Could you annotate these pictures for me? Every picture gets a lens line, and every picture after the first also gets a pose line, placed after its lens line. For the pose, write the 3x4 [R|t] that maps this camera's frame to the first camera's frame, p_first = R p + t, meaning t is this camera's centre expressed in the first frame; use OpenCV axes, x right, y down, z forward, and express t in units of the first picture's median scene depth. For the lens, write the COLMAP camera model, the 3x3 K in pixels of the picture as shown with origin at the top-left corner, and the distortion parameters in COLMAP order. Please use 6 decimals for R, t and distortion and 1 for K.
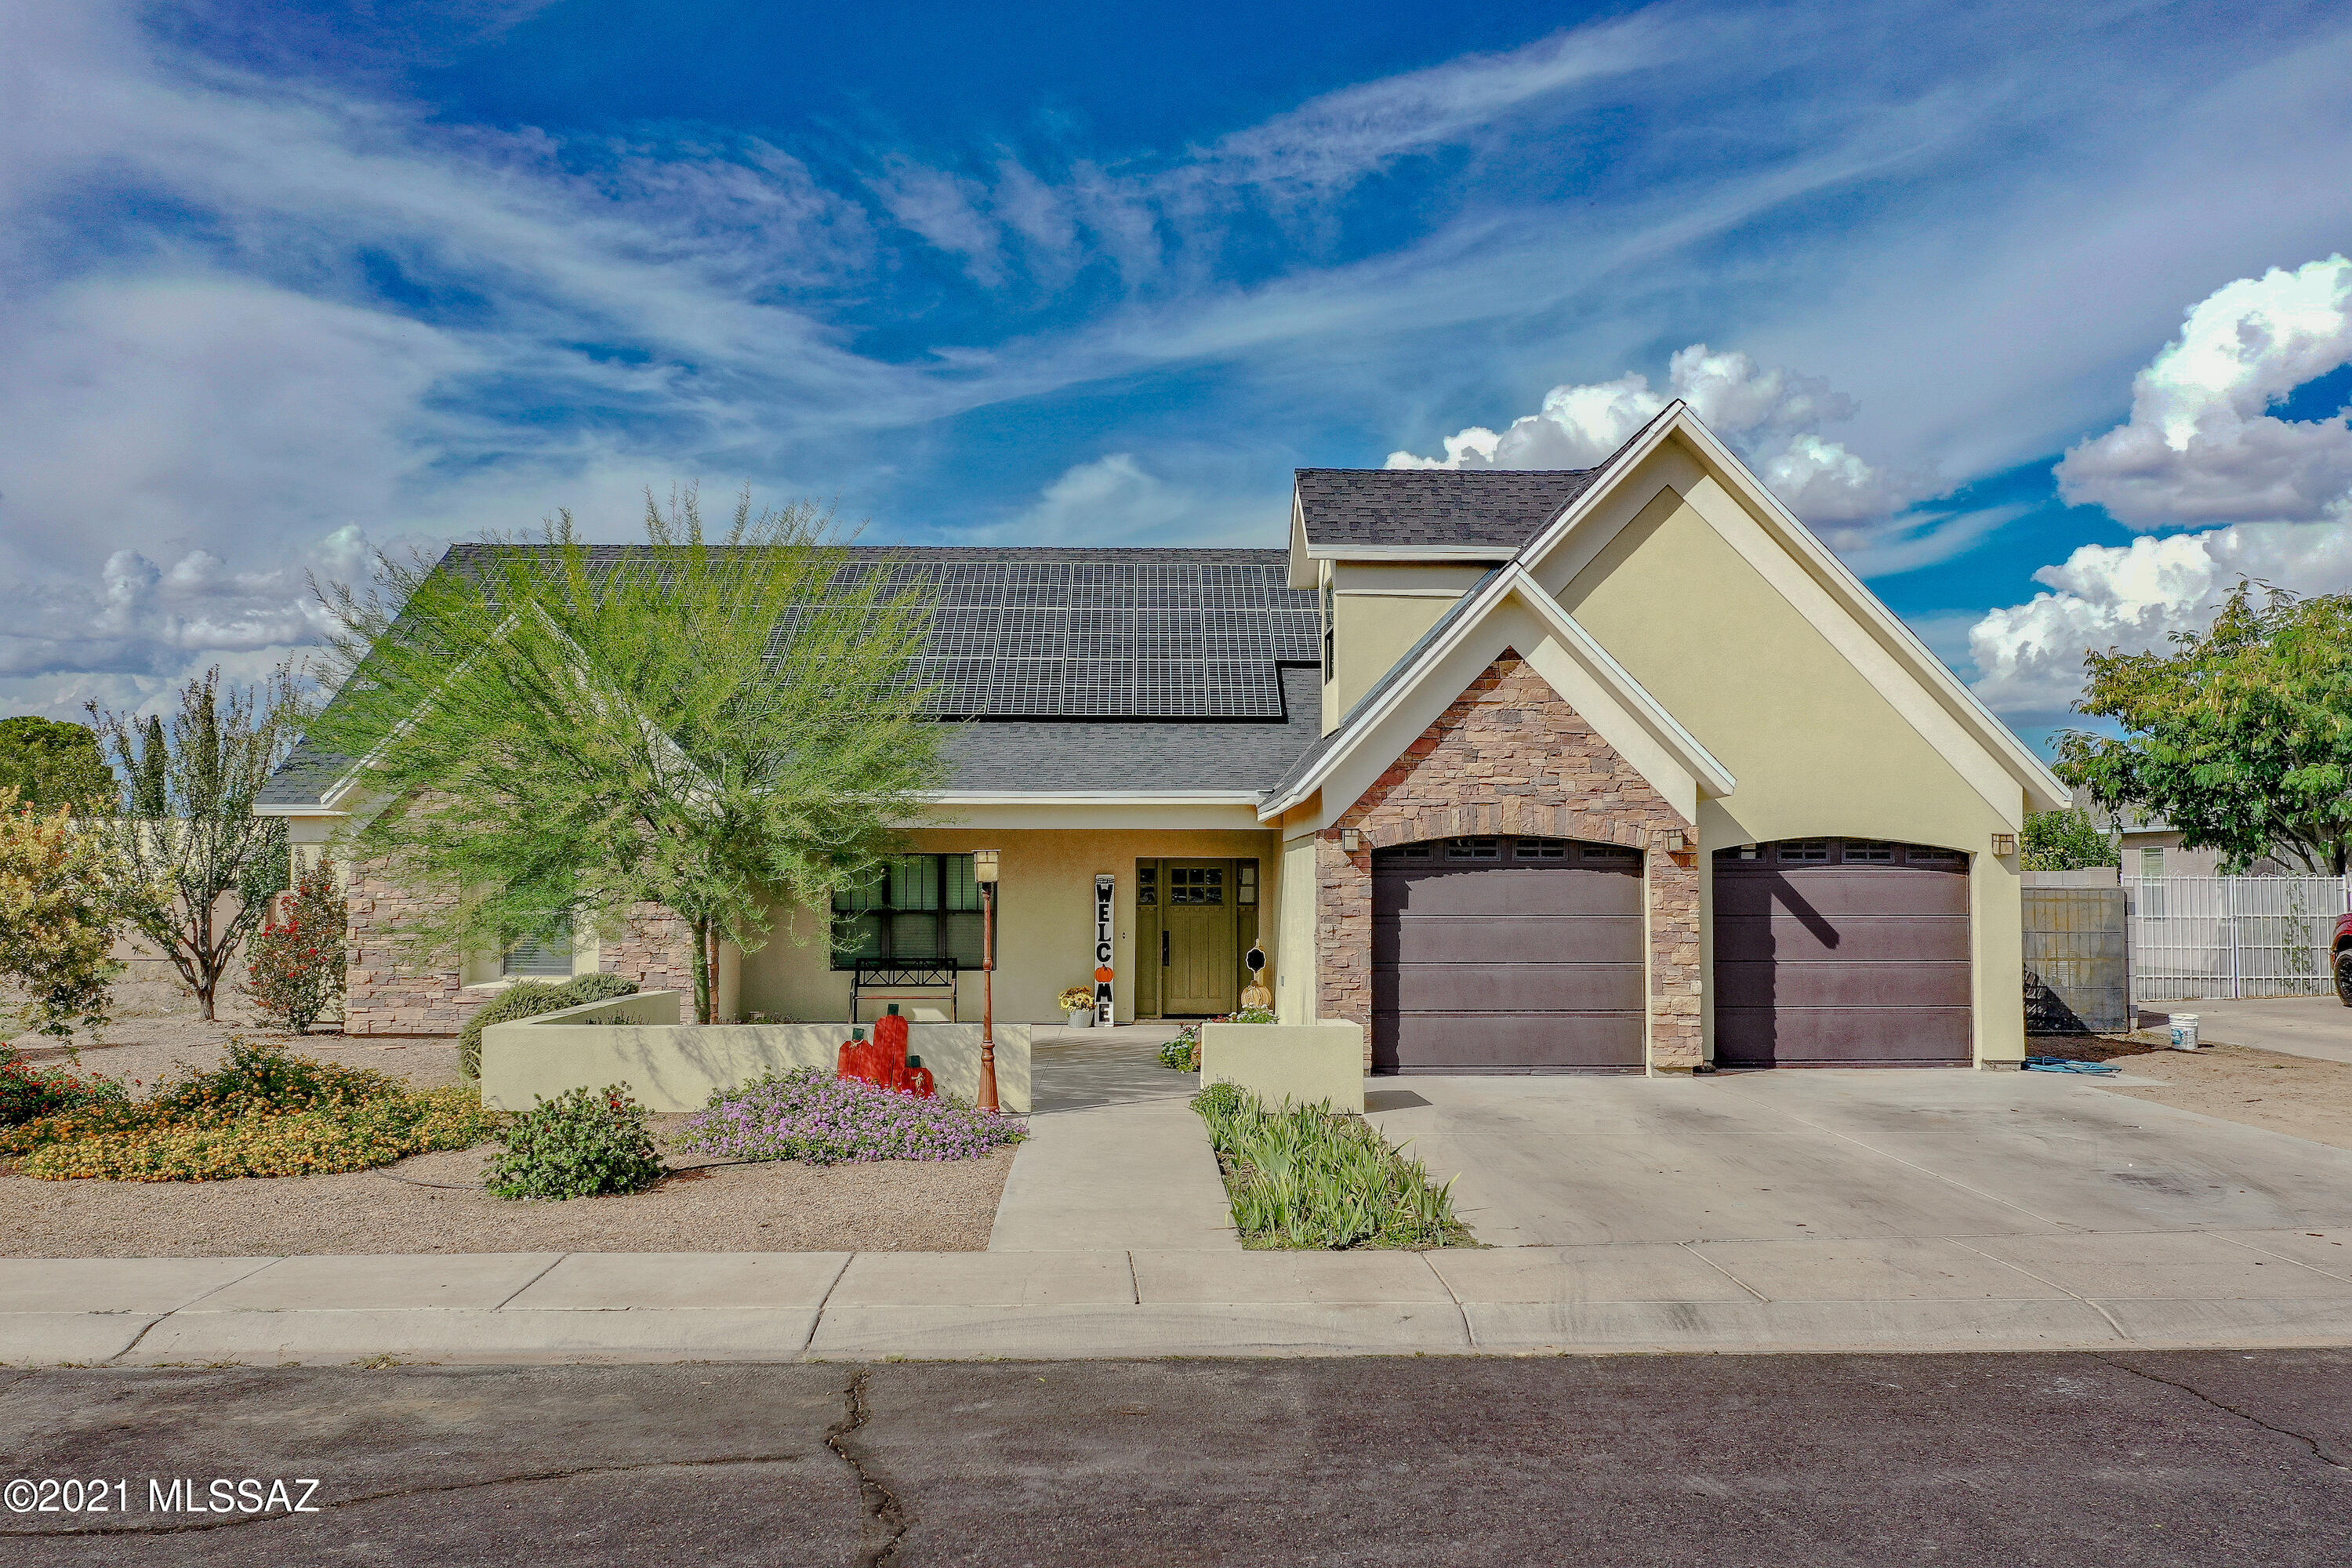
lens RADIAL K [[1917.1, 0, 1176.0], [0, 1917.1, 784.0], [0, 0, 1]] dist [-0.003406, -0.005804]
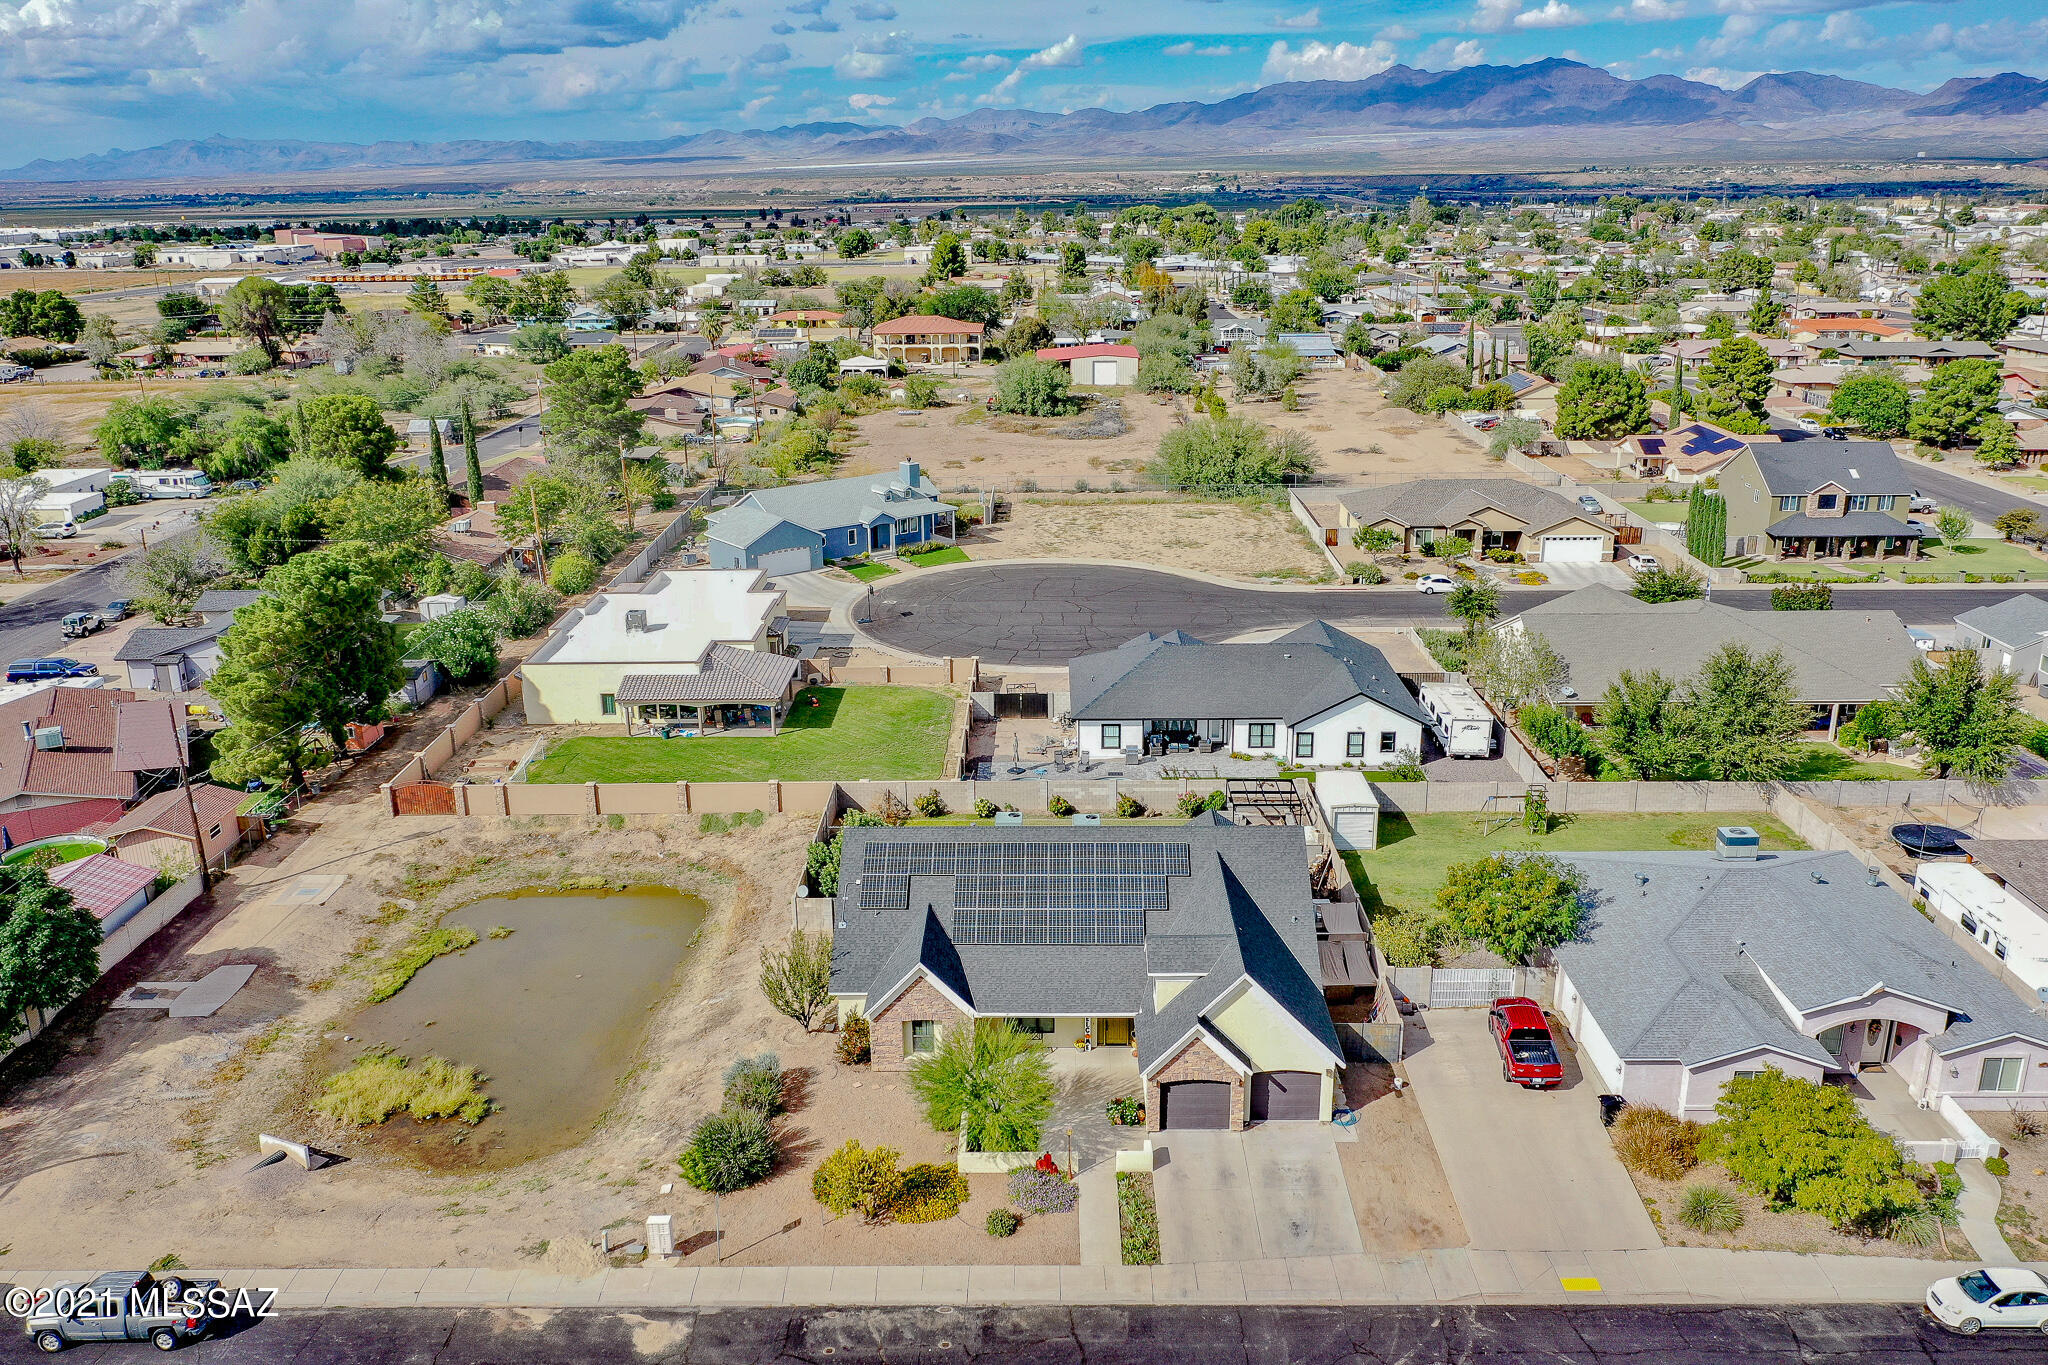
lens RADIAL K [[1669.3, 0, 1024.0], [0, 1669.3, 682.5], [0, 0, 1]] dist [-0.003406, -0.005804]
pose [[0.998609, 0.009361, -0.051883, -0.007894], [0.008447, 0.942988, 0.332719, -1.877866], [0.052039, -0.332694, 0.941598, -1.970164]]
